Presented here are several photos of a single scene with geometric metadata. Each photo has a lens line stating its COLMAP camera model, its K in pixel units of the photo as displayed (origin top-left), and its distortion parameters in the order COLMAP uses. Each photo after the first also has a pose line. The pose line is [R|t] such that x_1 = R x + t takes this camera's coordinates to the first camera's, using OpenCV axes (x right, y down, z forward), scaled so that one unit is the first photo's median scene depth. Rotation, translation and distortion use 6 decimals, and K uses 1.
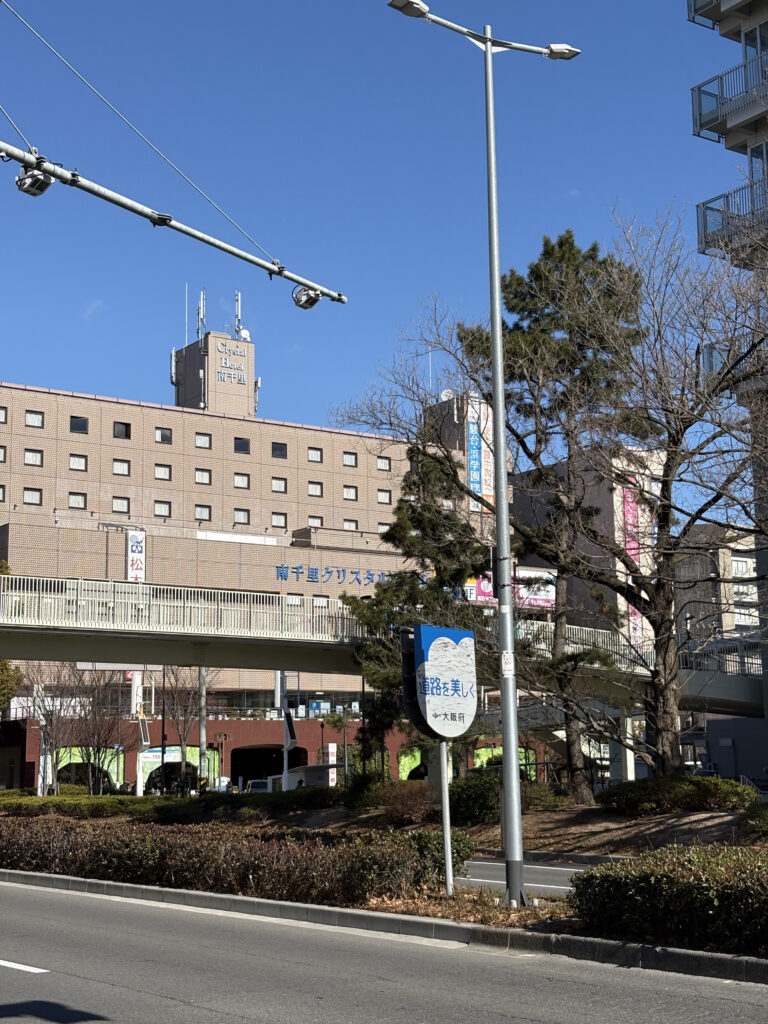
lens RADIAL K [[1557.9, 0, 393.6], [0, 1557.9, 513.7], [0, 0, 1]] dist [0.043473, 0.000000]
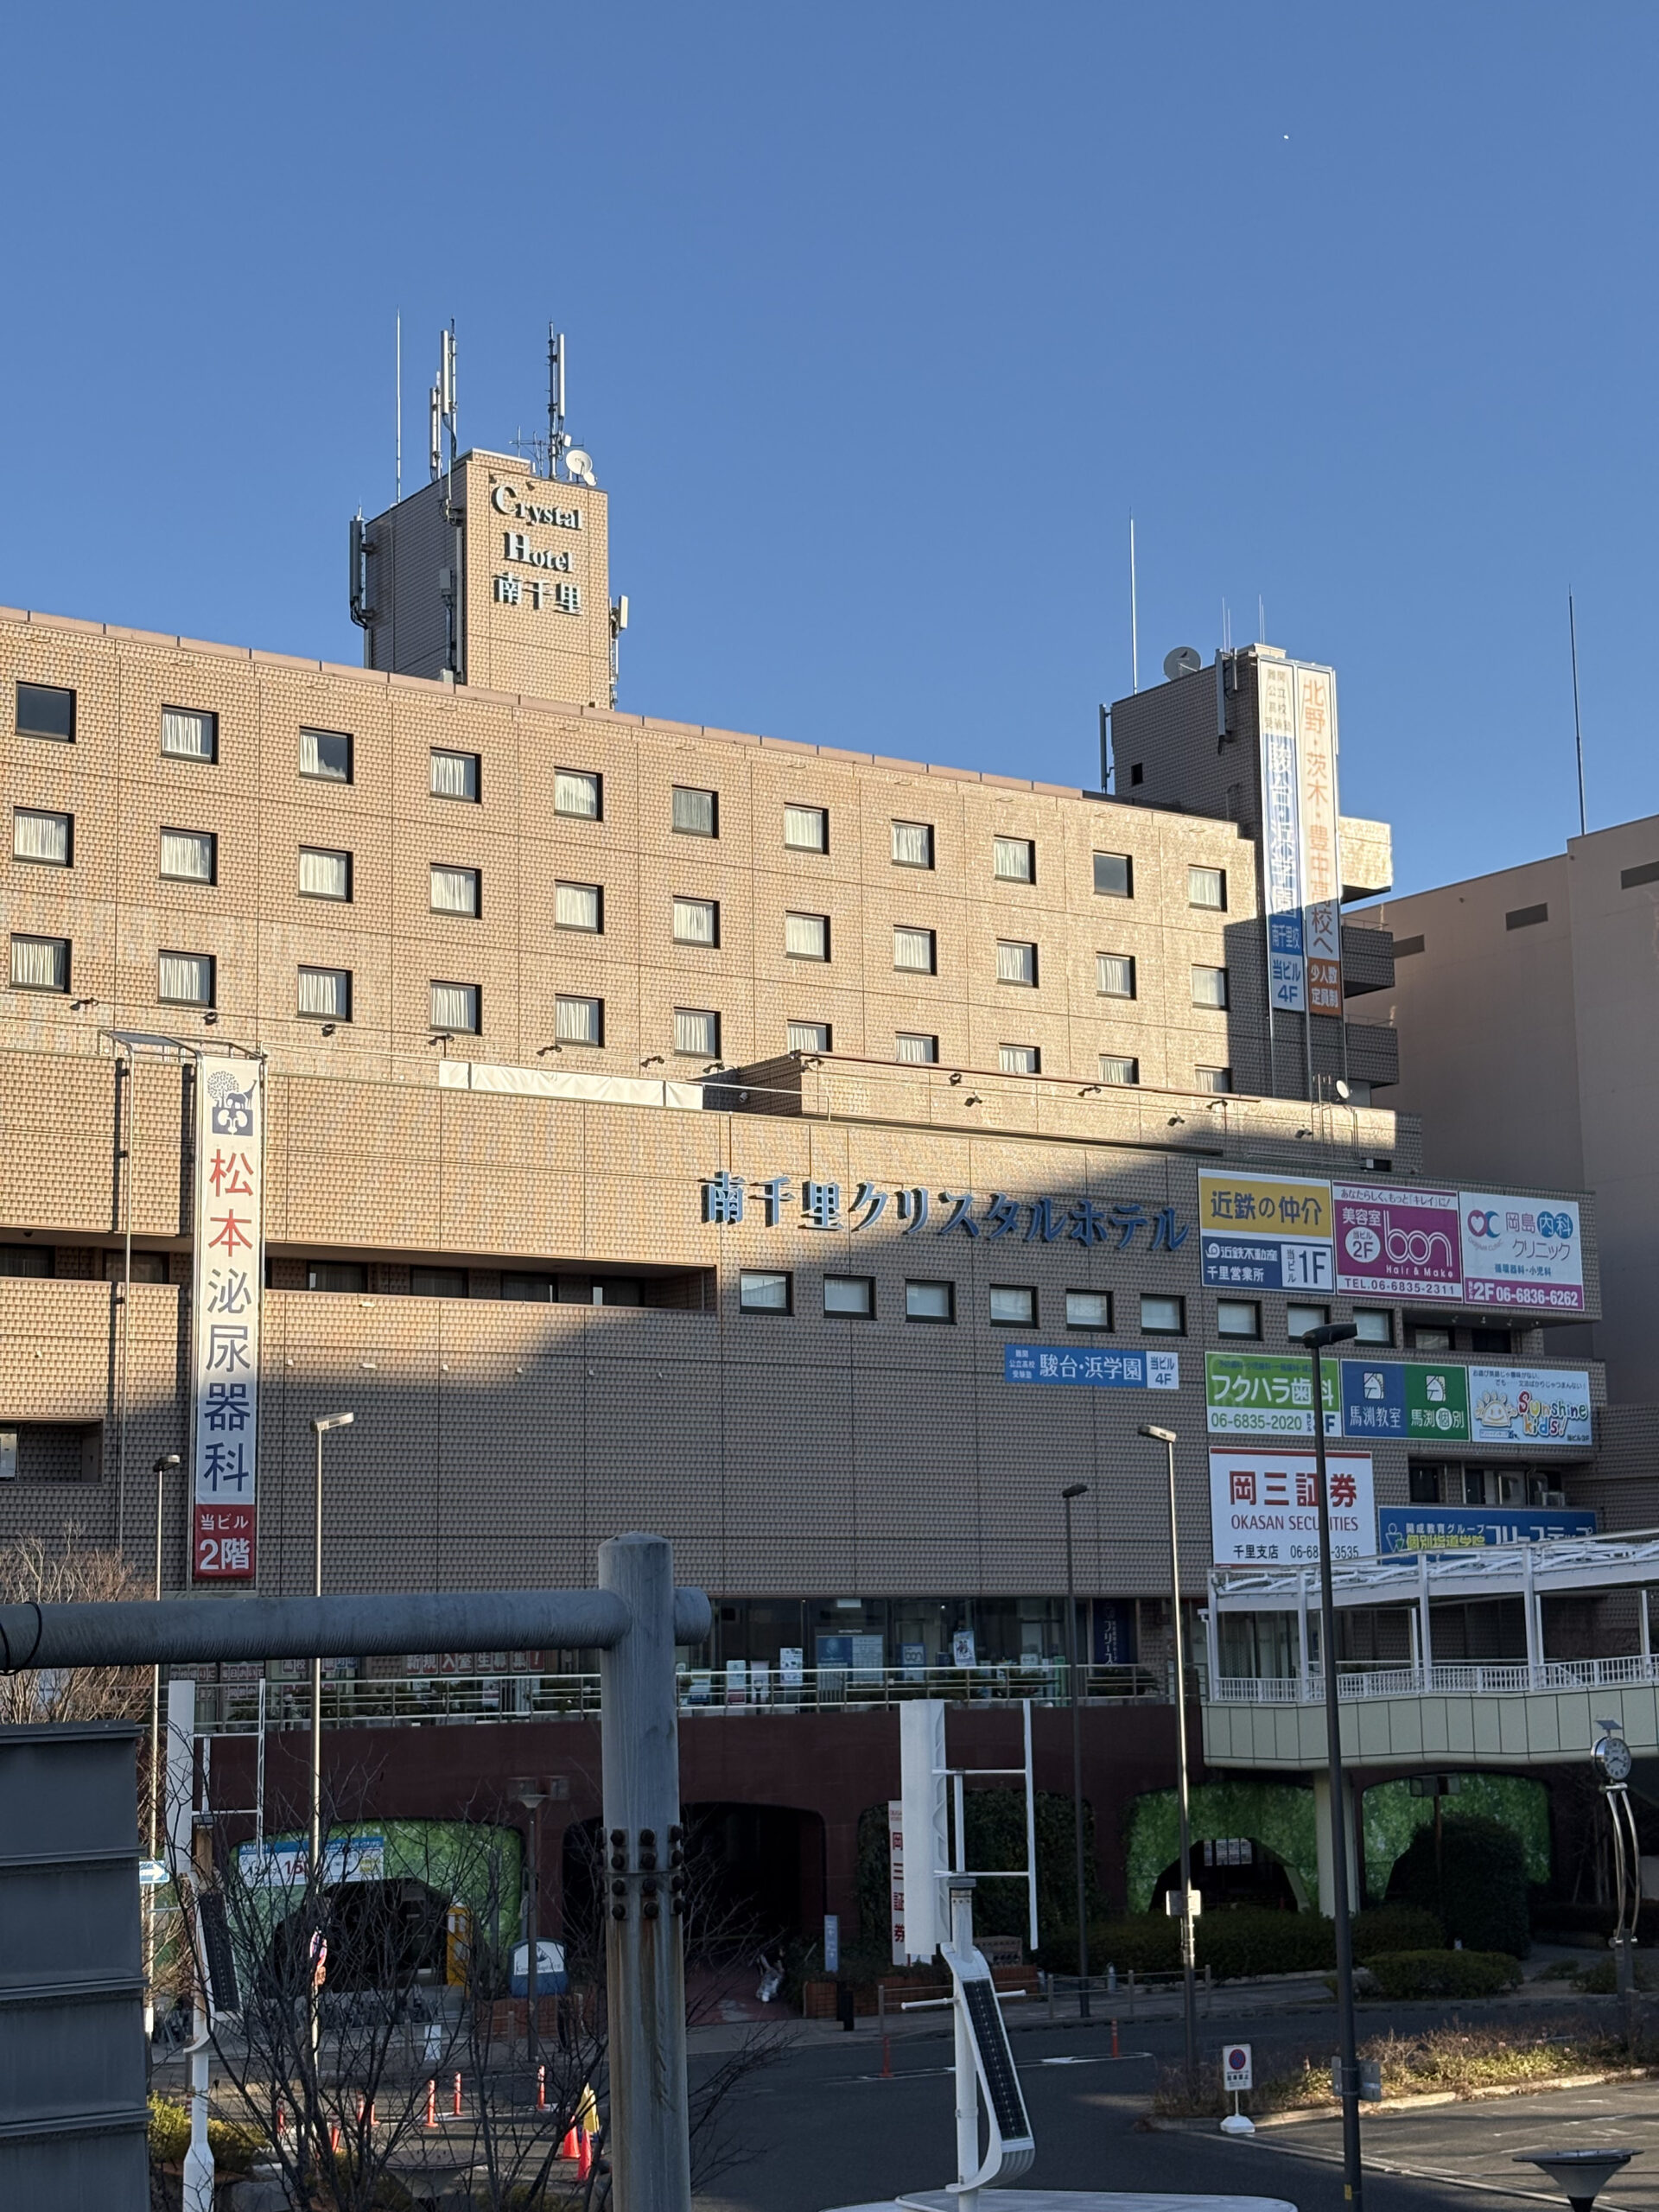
lens RADIAL K [[3365.4, 0, 784.0], [0, 3365.4, 1060.9], [0, 0, 1]] dist [0.043473, 0.000000]
pose [[0.999876, -0.001264, -0.015686, -0.046136], [0.001274, 0.999999, 0.000636, 0.009894], [0.015685, -0.000656, 0.999877, 0.331299]]
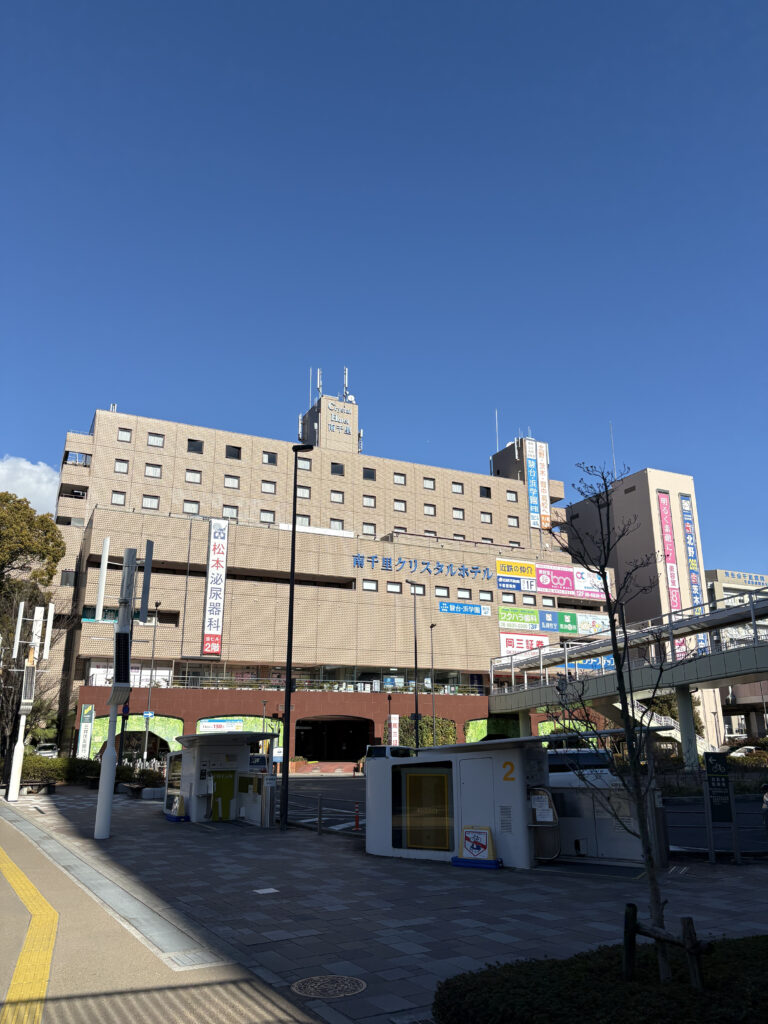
lens RADIAL K [[779.7, 0, 383.4], [0, 779.7, 512.1], [0, 0, 1]] dist [0.041940, -0.015678]
pose [[0.987038, -0.036995, -0.156165, 0.034173], [0.018284, 0.992655, -0.119590, 0.065579], [0.159442, 0.115185, 0.980465, 0.410500]]
